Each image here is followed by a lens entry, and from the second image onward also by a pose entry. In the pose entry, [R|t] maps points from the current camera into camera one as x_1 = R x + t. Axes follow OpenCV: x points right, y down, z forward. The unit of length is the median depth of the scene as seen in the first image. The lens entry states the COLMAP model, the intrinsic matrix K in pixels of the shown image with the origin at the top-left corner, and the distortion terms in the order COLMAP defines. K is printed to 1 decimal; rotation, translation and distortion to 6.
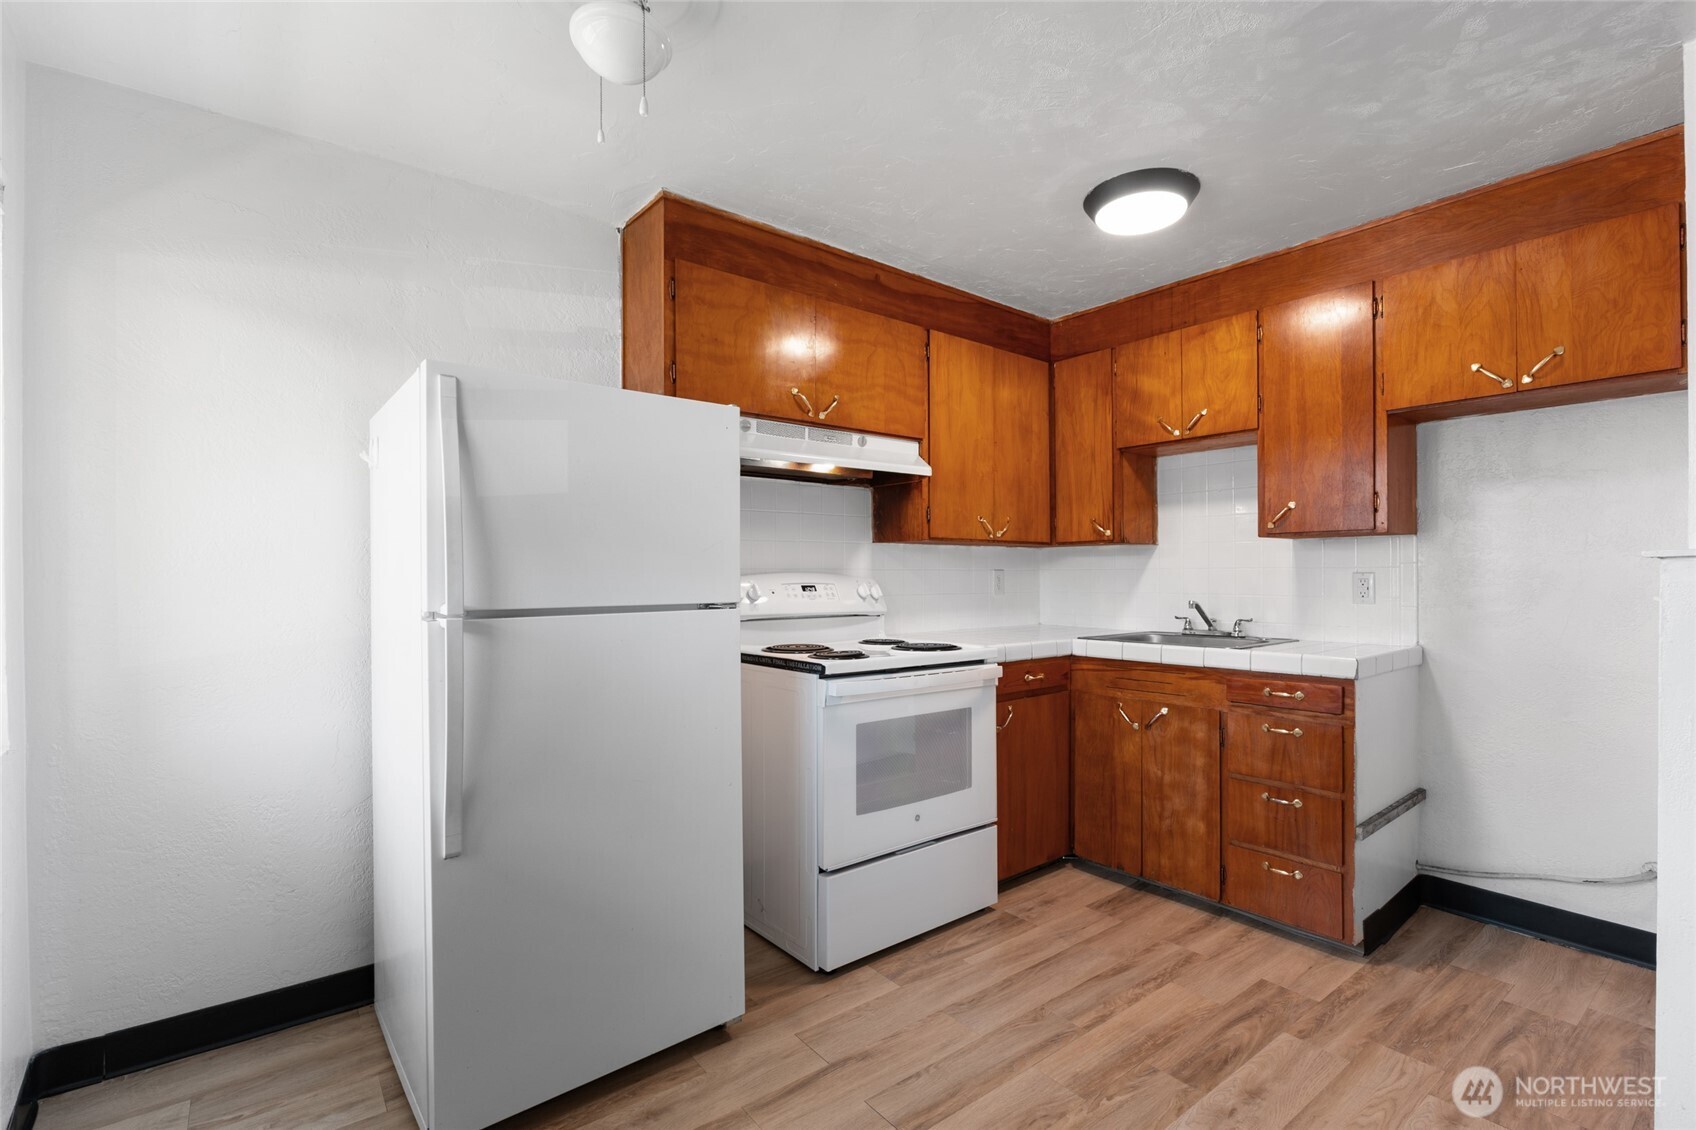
lens RADIAL K [[767.6, 0, 849.6], [0, 767.6, 576.4], [0, 0, 1]] dist [-0.003151, -0.001039]
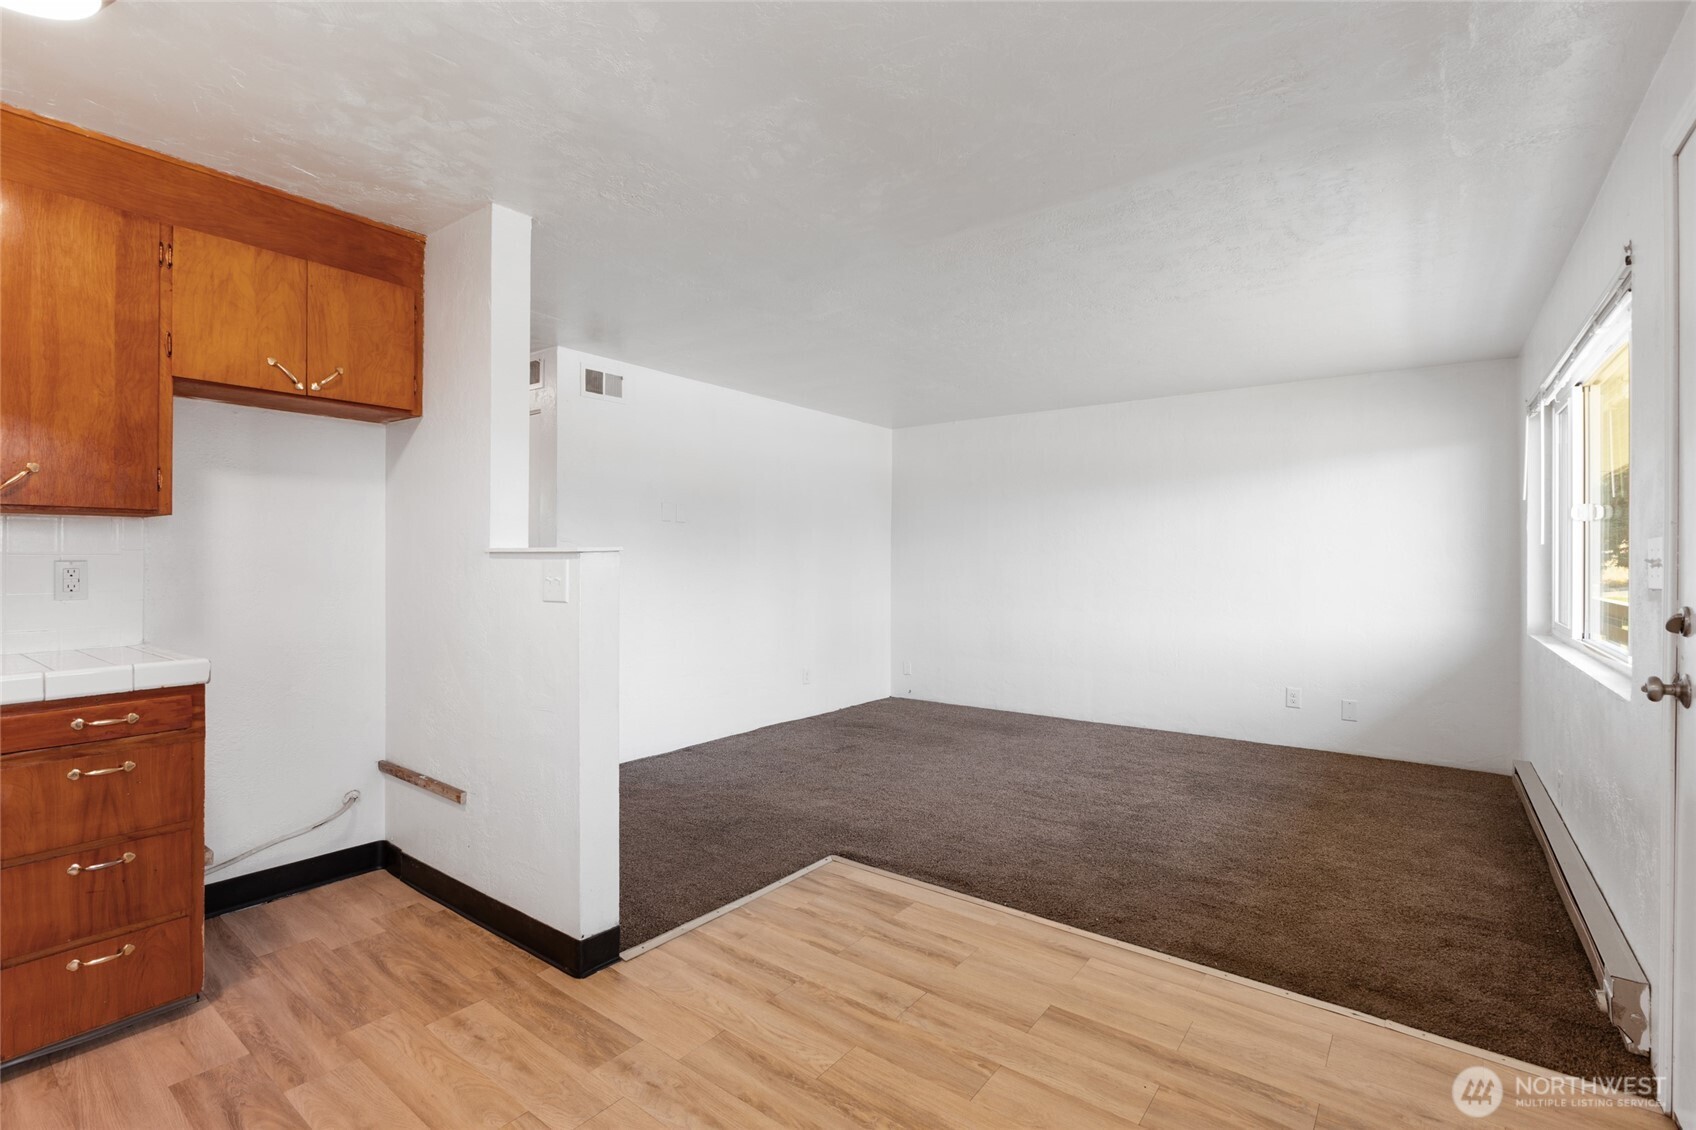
lens RADIAL K [[767.6, 0, 844.7], [0, 767.6, 556.1], [0, 0, 1]] dist [-0.003151, -0.001039]
pose [[-0.251287, 0.008409, 0.967876, -0.361752], [0.005755, 0.999958, -0.007194, 0.000527], [-0.967895, 0.003763, -0.251325, 0.506109]]
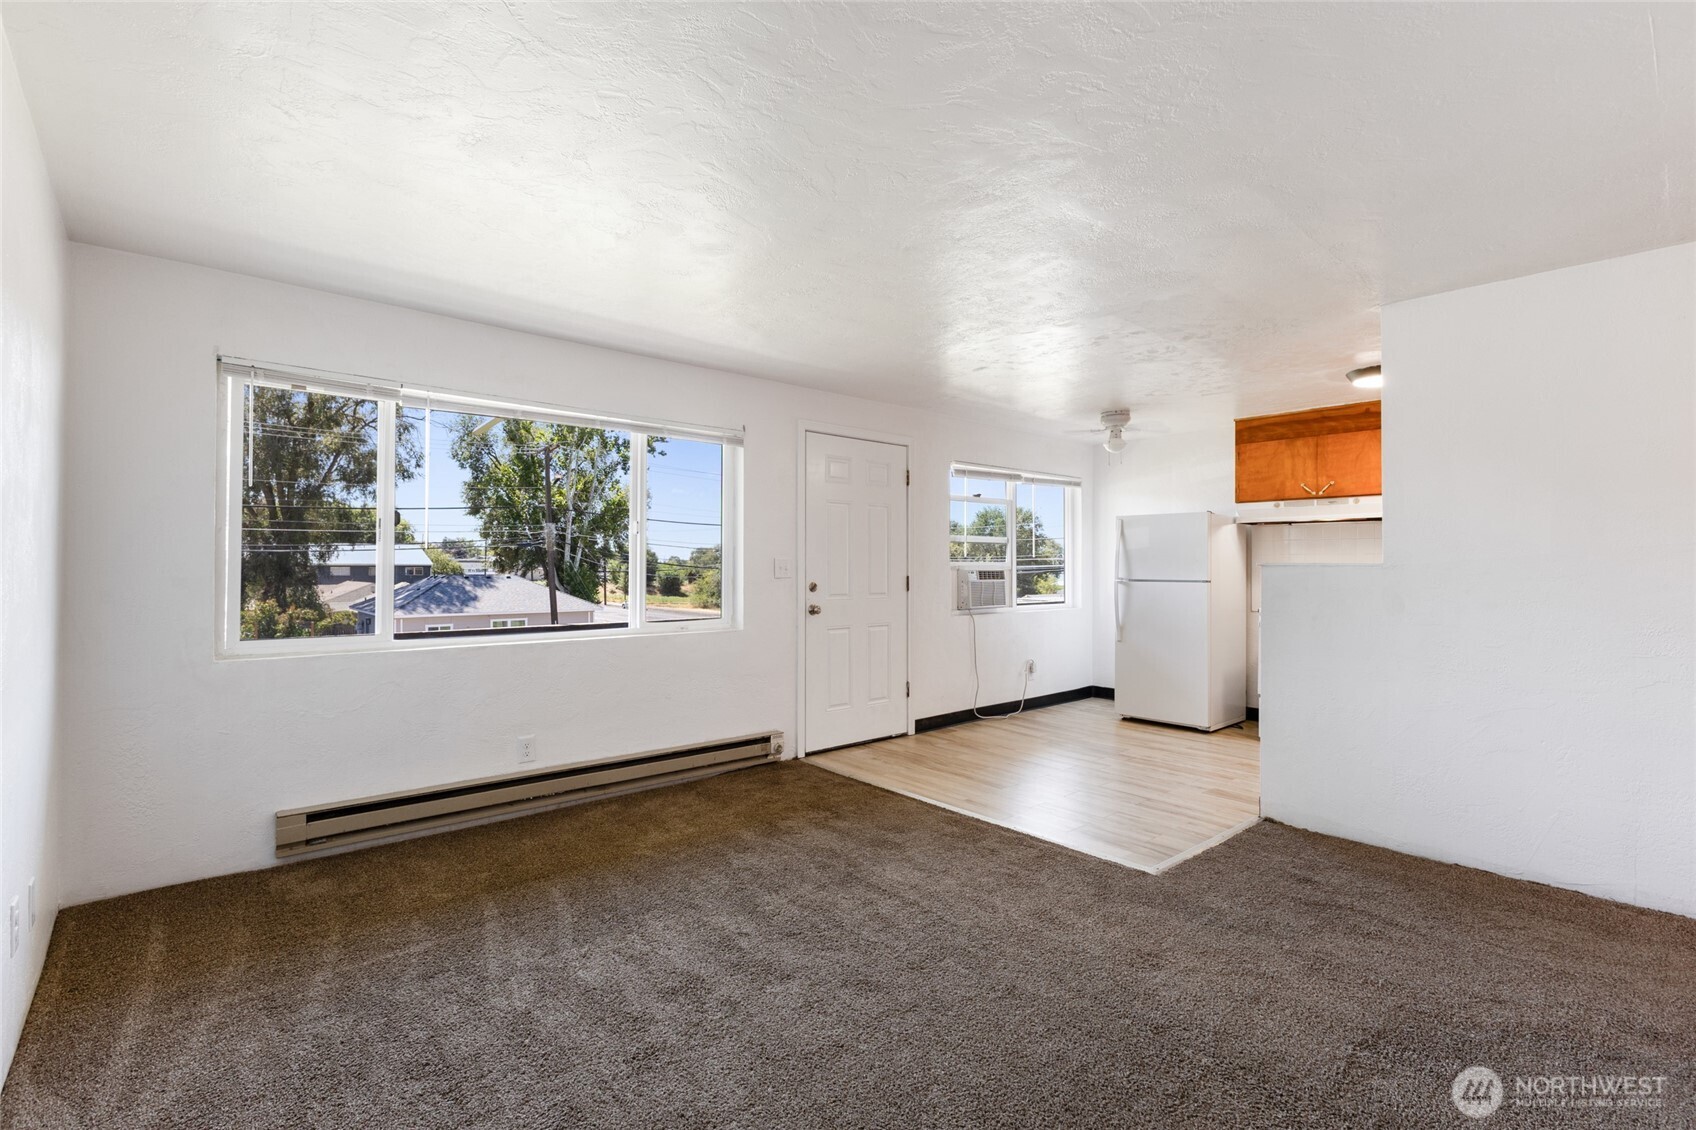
lens RADIAL K [[767.6, 0, 833.4], [0, 767.6, 559.1], [0, 0, 1]] dist [-0.003151, -0.001039]
pose [[0.032280, -0.007372, -0.999452, 2.207701], [-0.011935, 0.999899, -0.007761, -0.006308], [0.999408, 0.012179, 0.032189, -0.392754]]
